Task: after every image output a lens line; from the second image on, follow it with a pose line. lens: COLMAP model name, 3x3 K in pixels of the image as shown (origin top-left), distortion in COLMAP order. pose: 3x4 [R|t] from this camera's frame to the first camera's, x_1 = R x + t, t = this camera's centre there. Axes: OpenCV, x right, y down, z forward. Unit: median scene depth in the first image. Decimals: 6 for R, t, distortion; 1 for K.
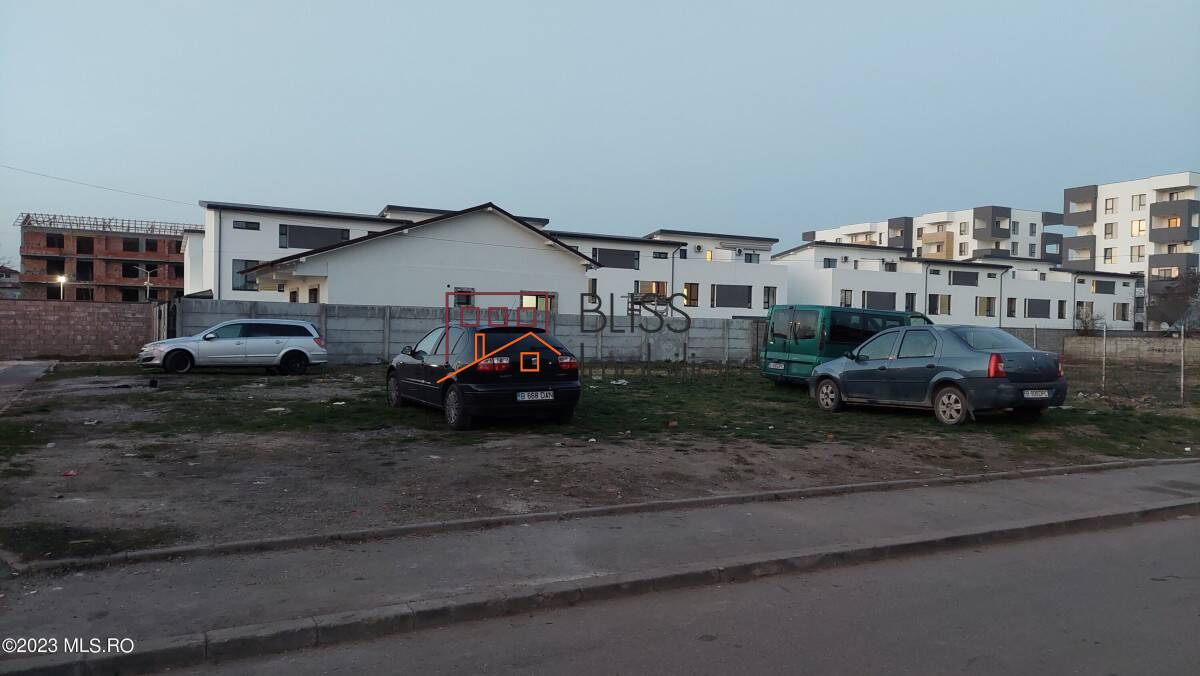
lens RADIAL K [[975.0, 0, 597.9], [0, 975.0, 338.9], [0, 0, 1]] dist [0.049125, 0.002714]
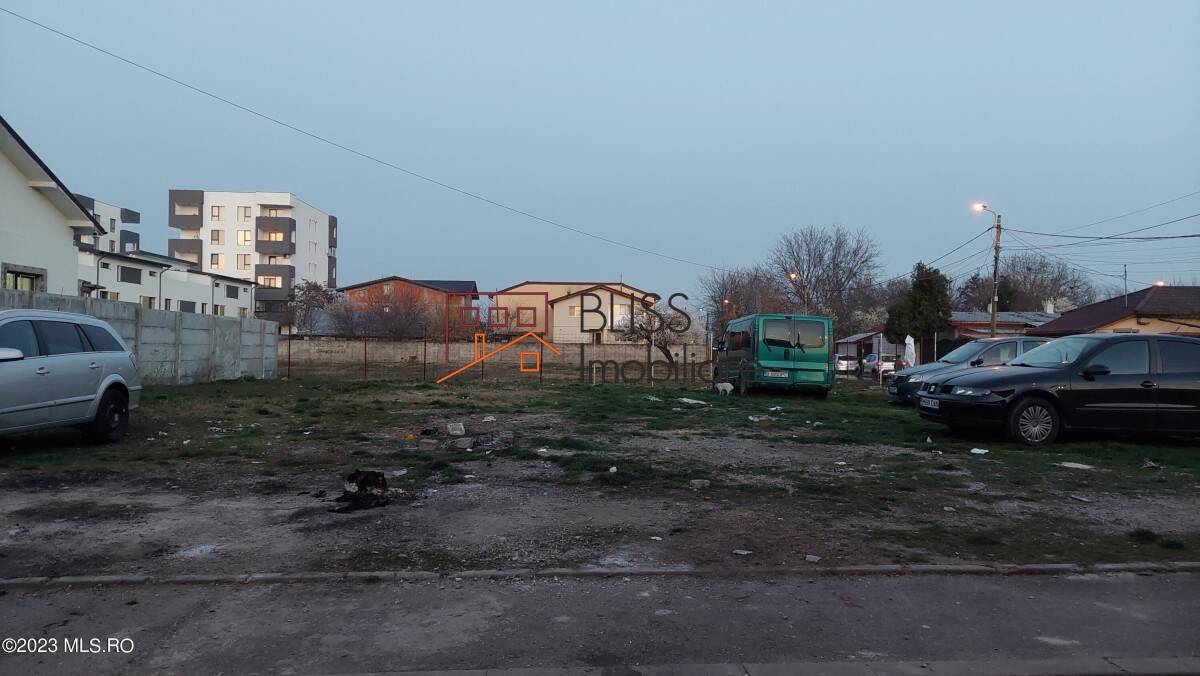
lens RADIAL K [[975.0, 0, 595.0], [0, 975.0, 340.1], [0, 0, 1]] dist [0.049125, 0.002714]
pose [[0.474312, 0.006944, 0.880329, -0.210167], [-0.008586, 0.999958, -0.003262, -0.001073], [-0.880315, -0.006012, 0.474352, 0.163202]]
